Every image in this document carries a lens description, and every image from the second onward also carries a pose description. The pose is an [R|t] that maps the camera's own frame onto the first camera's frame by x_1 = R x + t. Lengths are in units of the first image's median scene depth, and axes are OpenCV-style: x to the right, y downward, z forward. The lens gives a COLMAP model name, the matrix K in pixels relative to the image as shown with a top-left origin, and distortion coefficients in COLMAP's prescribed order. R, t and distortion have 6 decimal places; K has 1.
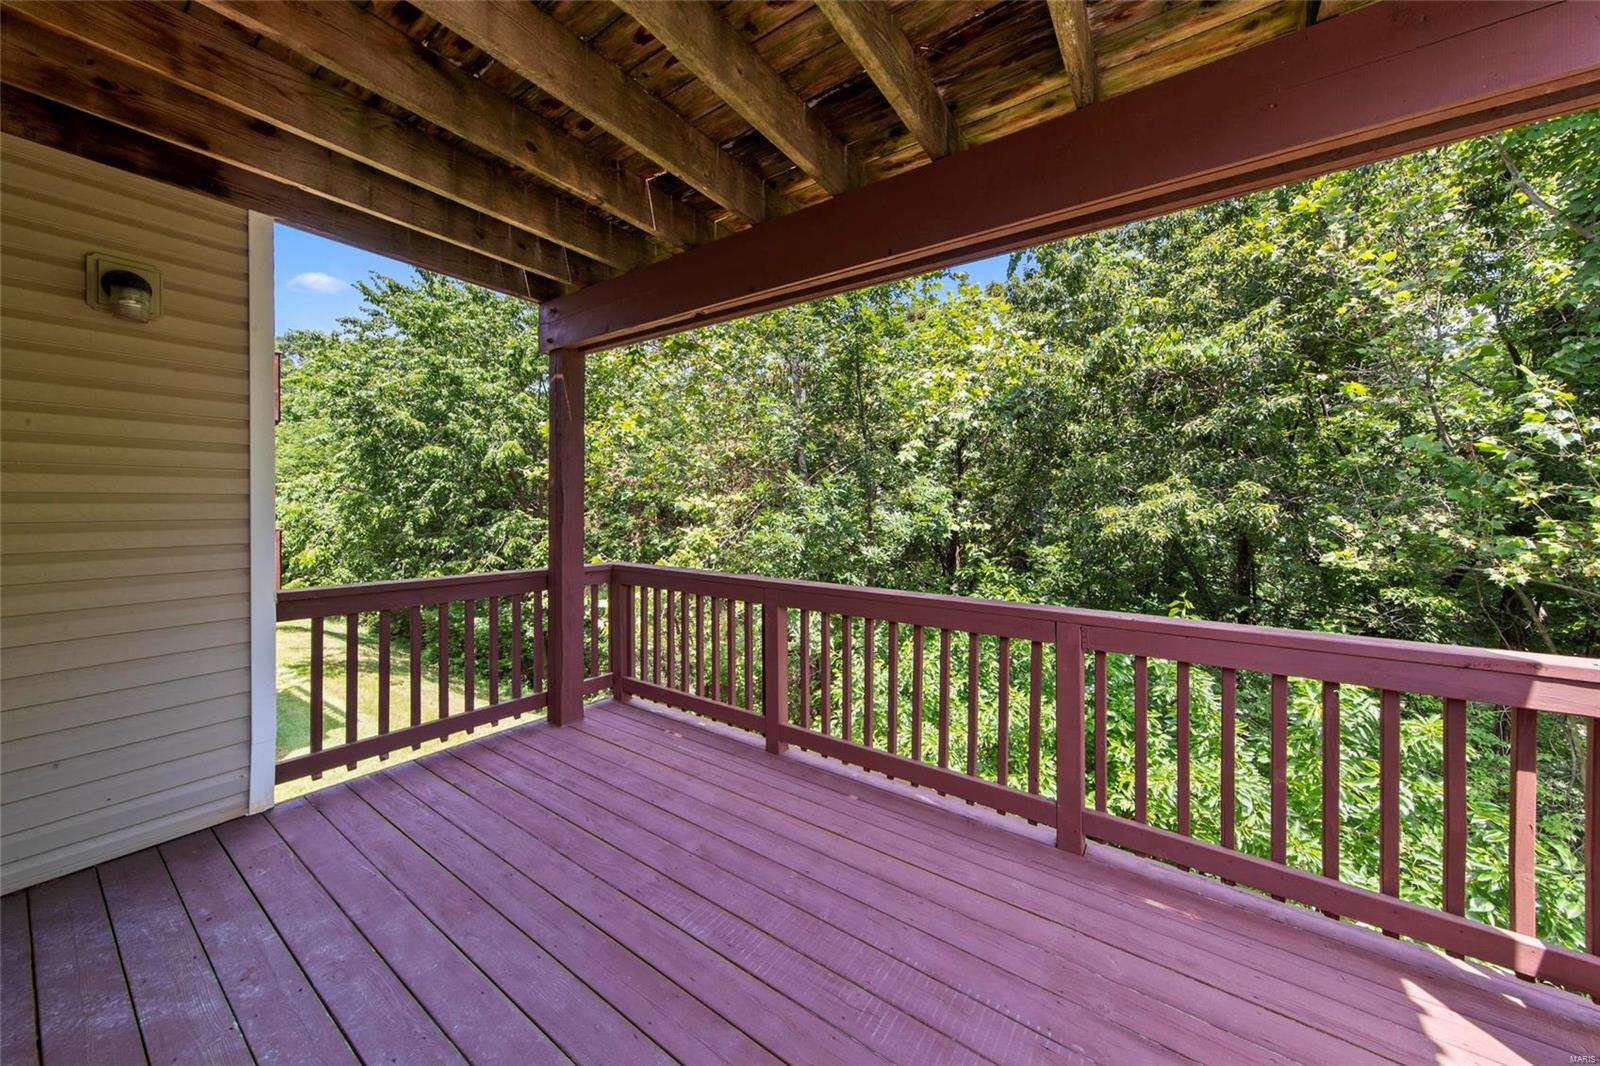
lens RADIAL K [[552.9, 0, 794.9], [0, 552.9, 500.8], [0, 0, 1]] dist [0.000433, 0.000011]
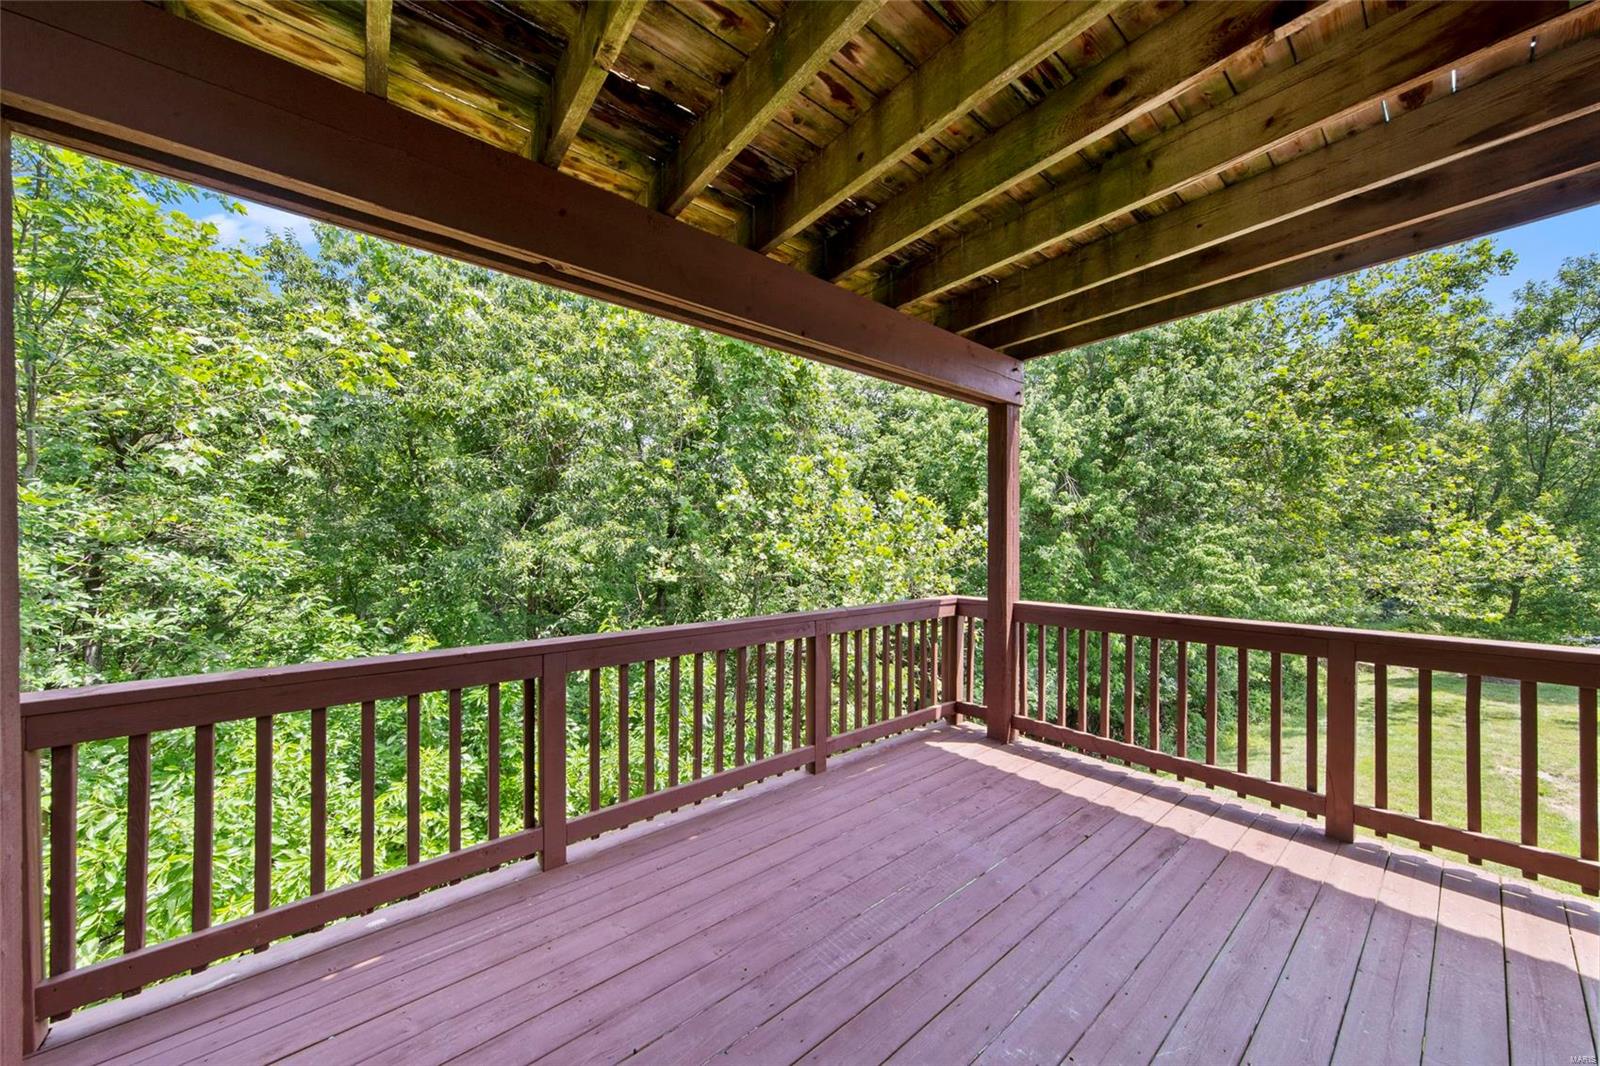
lens RADIAL K [[552.9, 0, 796.3], [0, 552.9, 541.1], [0, 0, 1]] dist [0.000433, 0.000011]
pose [[0.271509, -0.006884, 0.962411, -0.396312], [-0.004914, 0.999951, 0.008539, -0.002317], [-0.962423, -0.007048, 0.271462, 0.273643]]
